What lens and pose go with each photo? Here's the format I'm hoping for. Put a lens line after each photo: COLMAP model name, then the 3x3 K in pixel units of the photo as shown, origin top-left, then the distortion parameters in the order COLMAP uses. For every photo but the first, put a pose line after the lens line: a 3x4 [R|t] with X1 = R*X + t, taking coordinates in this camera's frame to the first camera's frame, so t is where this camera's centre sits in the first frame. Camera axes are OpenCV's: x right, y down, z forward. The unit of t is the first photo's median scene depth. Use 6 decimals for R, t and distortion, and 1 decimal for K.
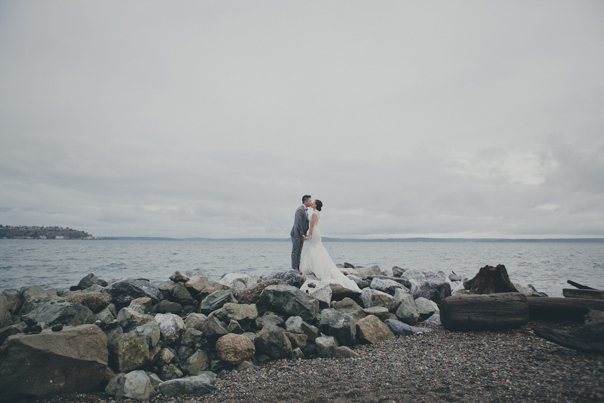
lens RADIAL K [[400.3, 0, 302.6], [0, 400.3, 207.1], [0, 0, 1]] dist [-0.045202, 0.026306]
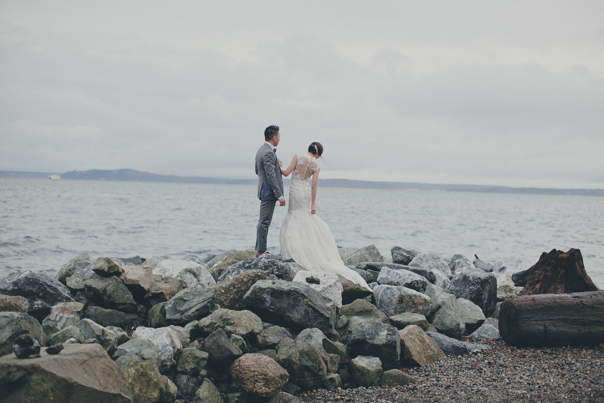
lens RADIAL K [[823.1, 0, 305.1], [0, 823.1, 200.0], [0, 0, 1]] dist [-0.024060, 0.000000]
pose [[0.971286, 0.022251, 0.236871, -0.337133], [-0.047051, 0.993918, 0.099568, -0.064929], [-0.233215, -0.107855, 0.966425, -0.262118]]
